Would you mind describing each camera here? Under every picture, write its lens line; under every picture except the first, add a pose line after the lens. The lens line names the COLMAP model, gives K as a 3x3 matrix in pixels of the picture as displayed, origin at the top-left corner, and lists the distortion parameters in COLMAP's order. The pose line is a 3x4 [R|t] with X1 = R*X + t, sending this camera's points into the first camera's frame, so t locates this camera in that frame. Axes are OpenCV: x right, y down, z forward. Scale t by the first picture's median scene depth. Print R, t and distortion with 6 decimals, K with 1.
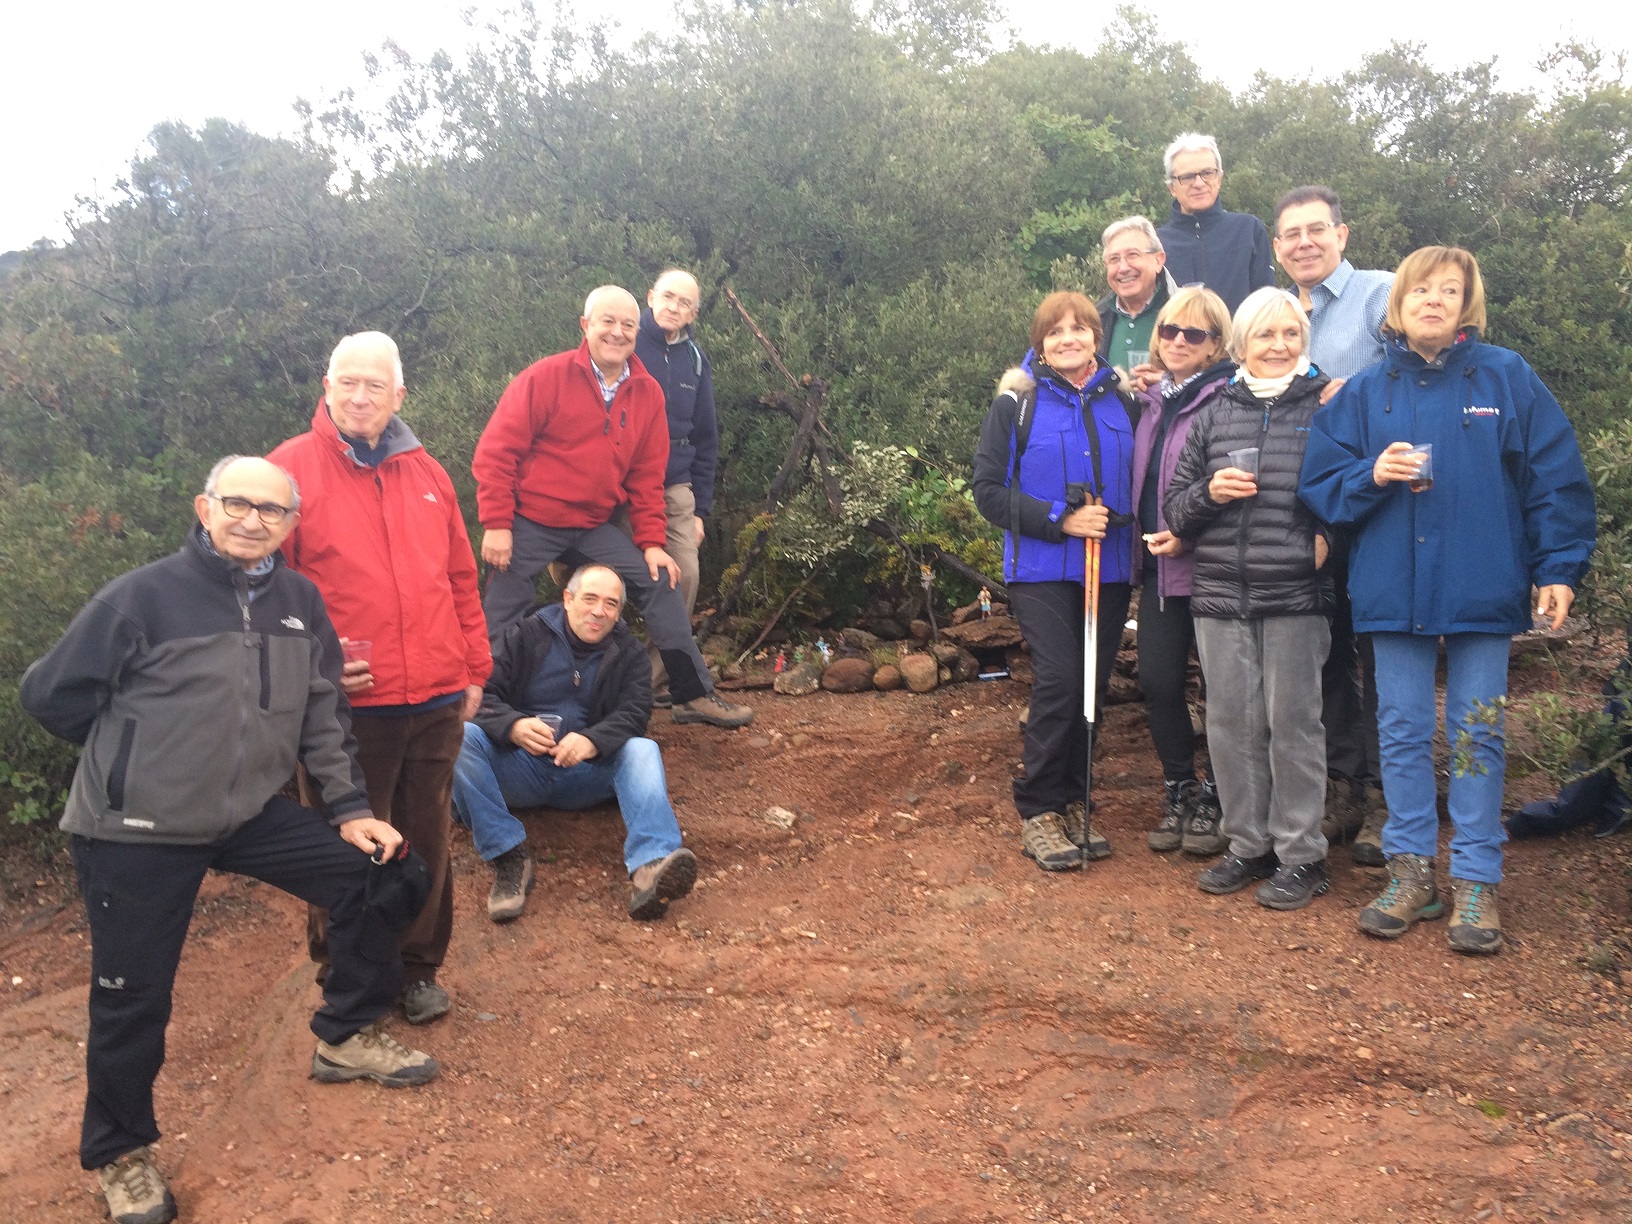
lens RADIAL K [[1344.5, 0, 825.2], [0, 1344.5, 606.2], [0, 0, 1]] dist [0.002287, -0.004712]
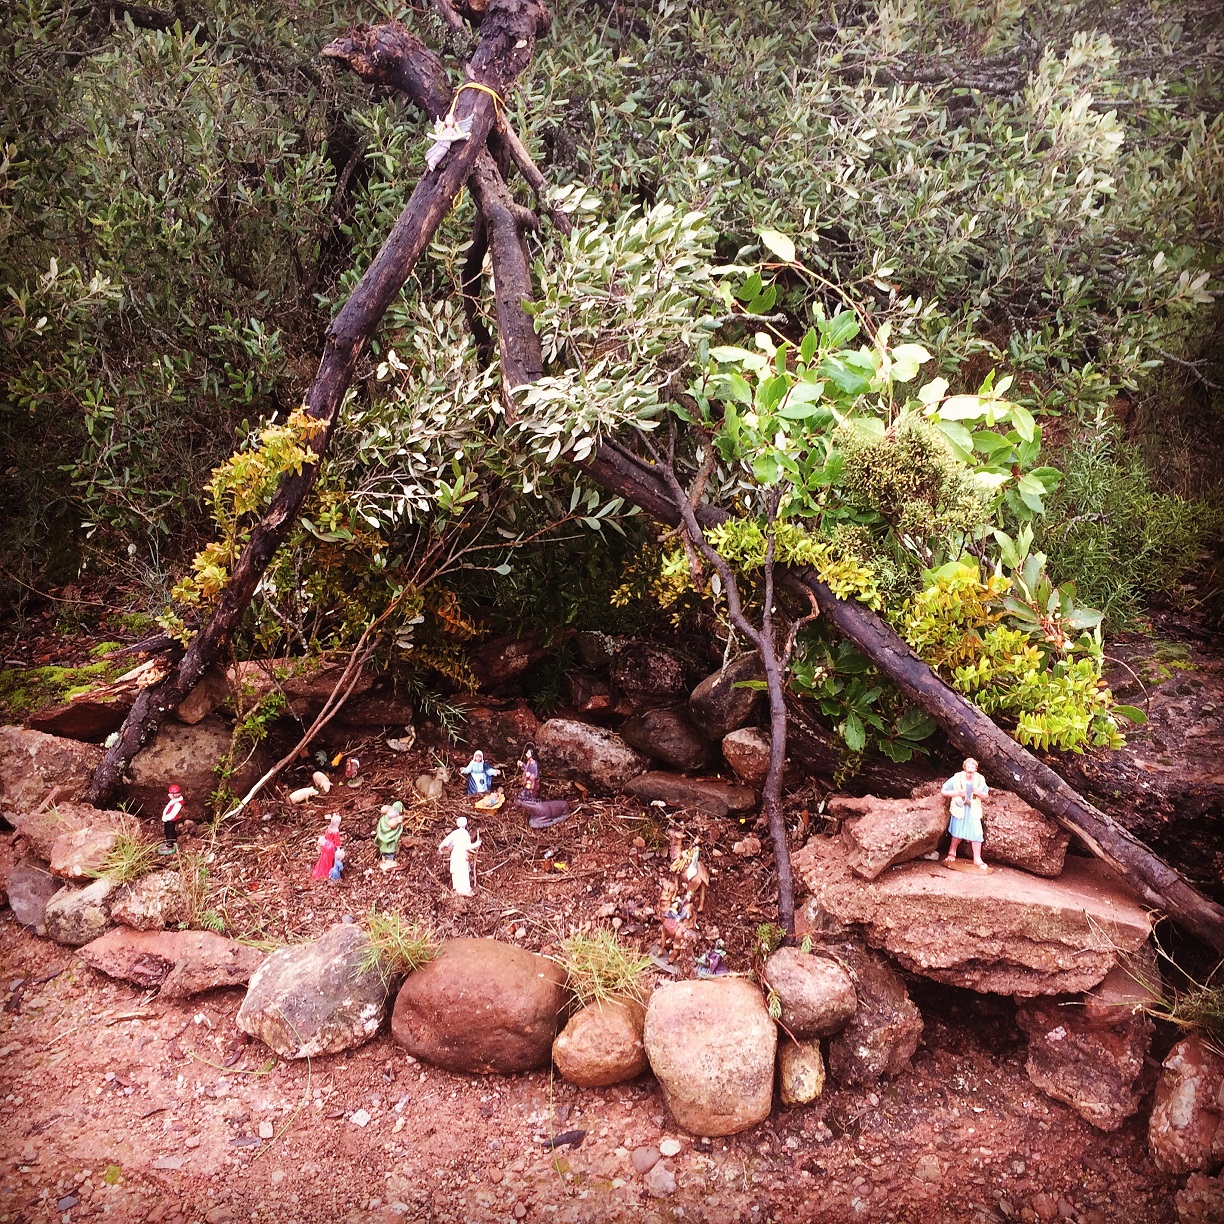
lens RADIAL K [[1402.4, 0, 612.9], [0, 1402.4, 611.2], [0, 0, 1]] dist [-0.001667, 0.228063]
pose [[0.994969, 0.092994, -0.037264, 0.057344], [-0.085776, 0.982940, 0.162702, -0.099179], [0.051759, -0.158687, 0.985971, 0.799459]]
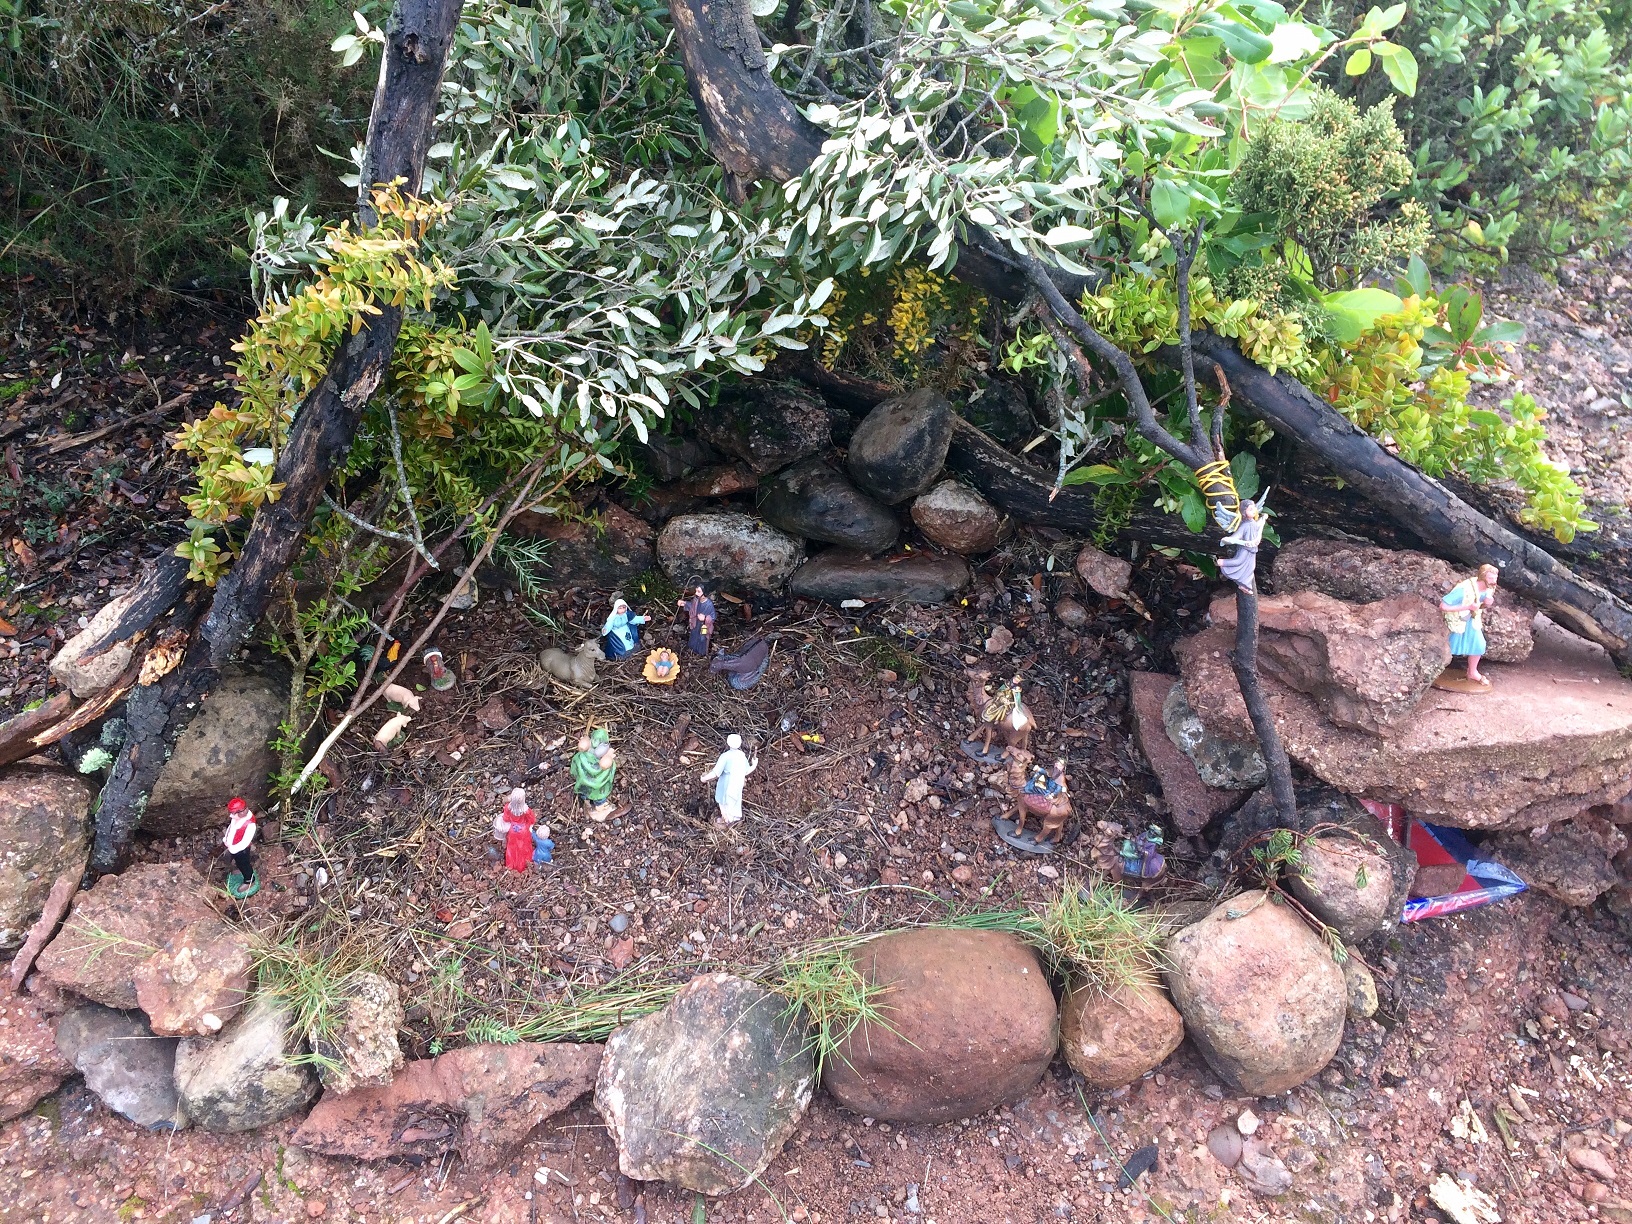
lens RADIAL K [[1384.5, 0, 816.0], [0, 1384.5, 612.0], [0, 0, 1]] dist [0.037687, -0.005973]
pose [[0.909972, -0.171749, 0.377430, -0.085937], [-0.033941, 0.876291, 0.480585, -0.133055], [-0.413279, -0.450129, 0.791571, 0.969469]]
